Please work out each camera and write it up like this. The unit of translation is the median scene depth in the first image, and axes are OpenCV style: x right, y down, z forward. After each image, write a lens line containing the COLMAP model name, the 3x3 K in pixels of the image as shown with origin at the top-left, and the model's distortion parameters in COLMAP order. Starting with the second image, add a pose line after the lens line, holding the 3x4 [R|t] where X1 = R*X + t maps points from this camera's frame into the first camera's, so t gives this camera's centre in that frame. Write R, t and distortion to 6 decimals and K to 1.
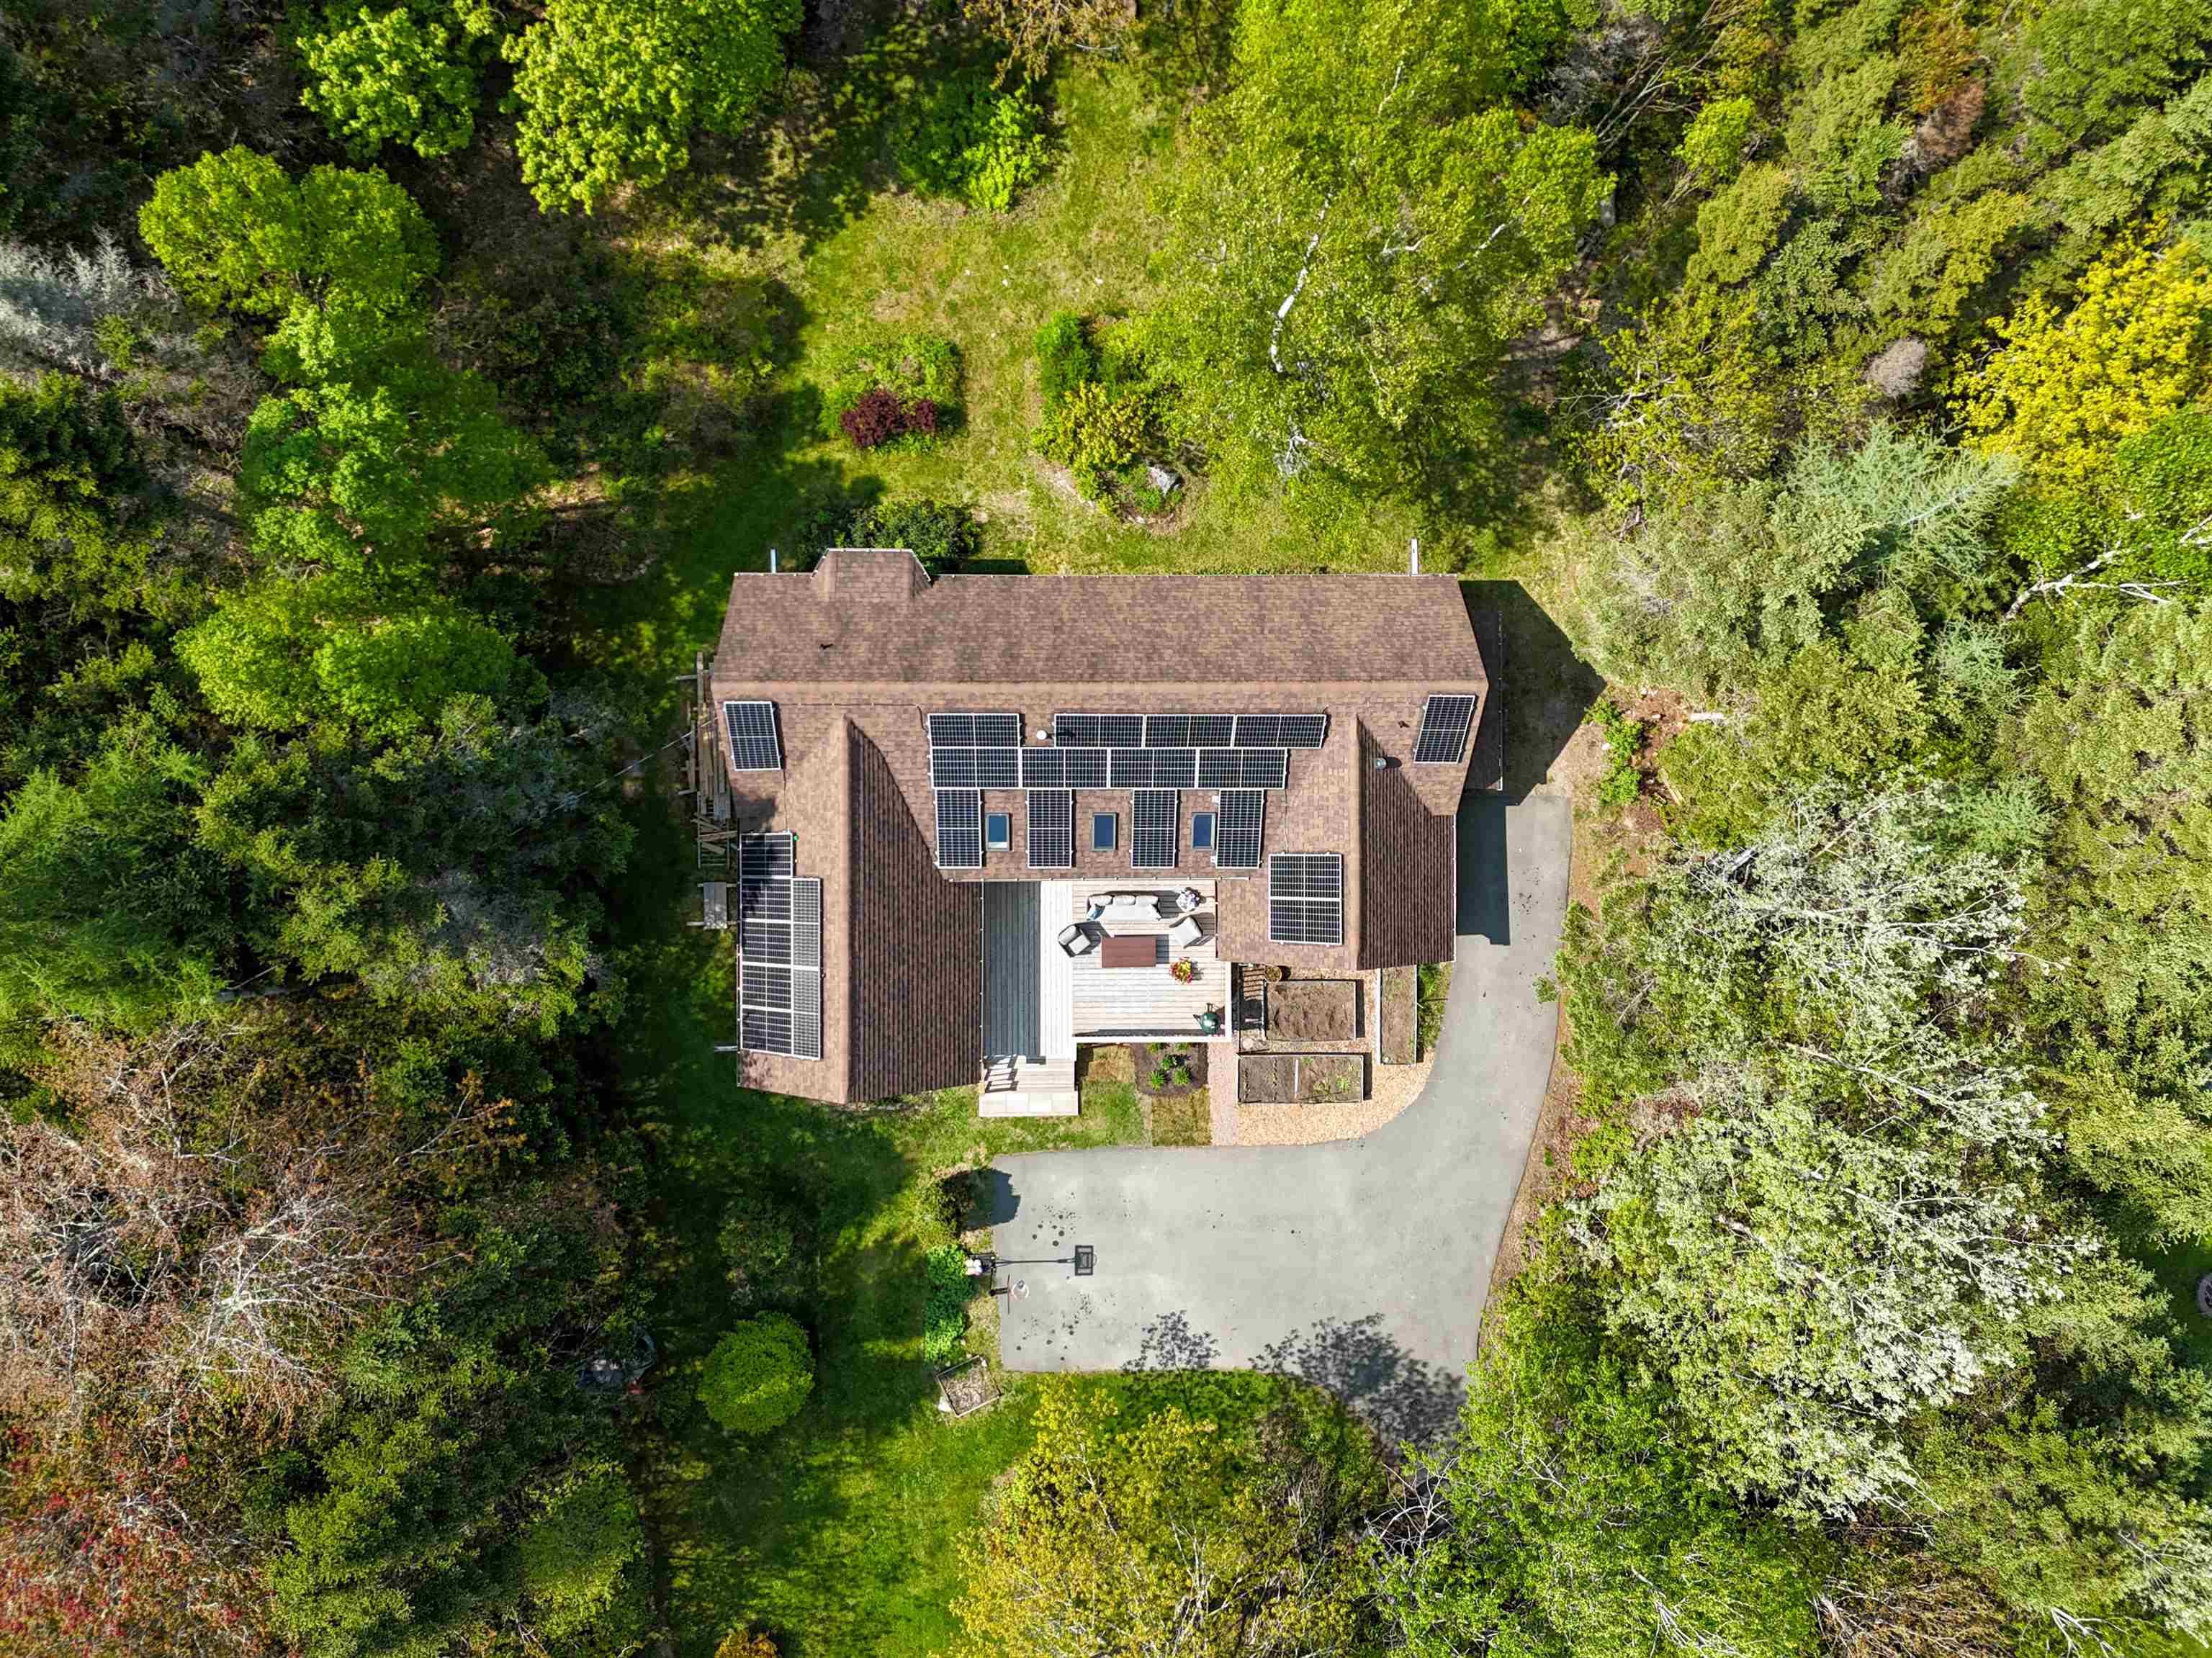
lens RADIAL K [[1607.0, 0, 1106.0], [0, 1607.0, 829.0], [0, 0, 1]] dist [0.063916, -0.067622]
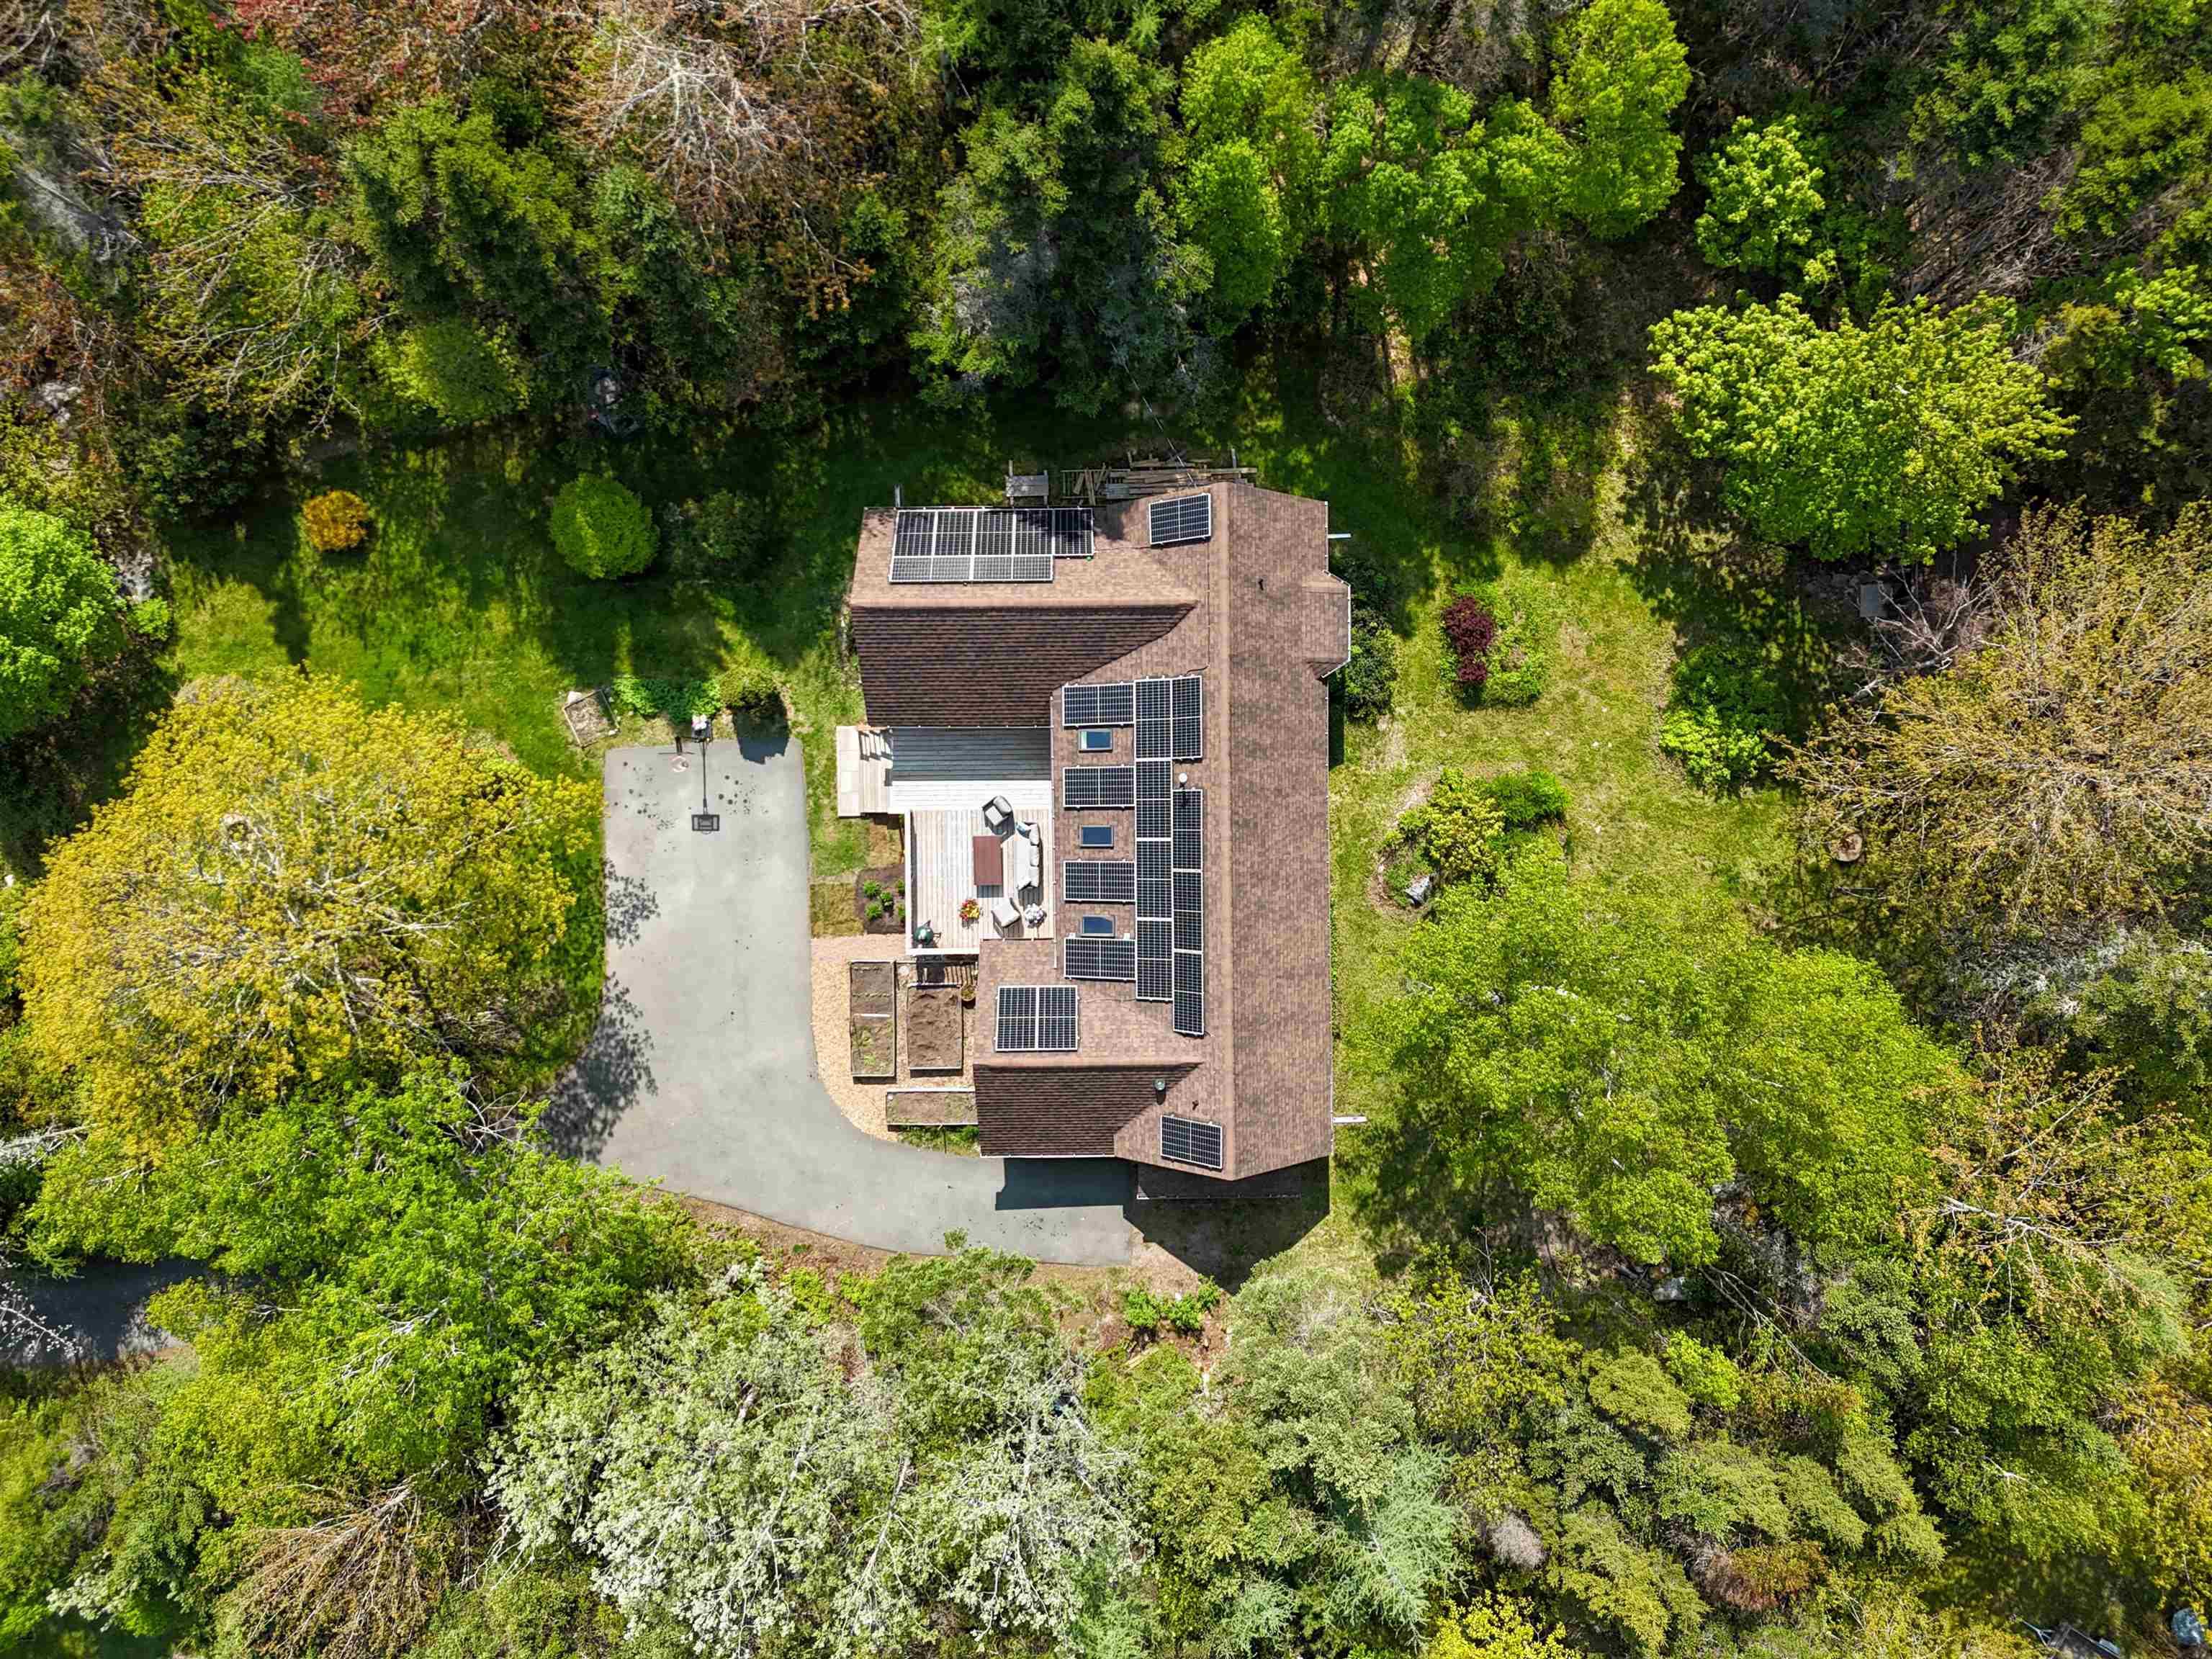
lens RADIAL K [[1607.2, 0, 1106.0], [0, 1607.2, 829.5], [0, 0, 1]] dist [0.063916, -0.067622]
pose [[0.007651, 0.999723, -0.022245, 0.018794], [-0.999971, 0.007638, -0.000678, -0.004194], [-0.000508, 0.022250, 0.999752, -0.103683]]
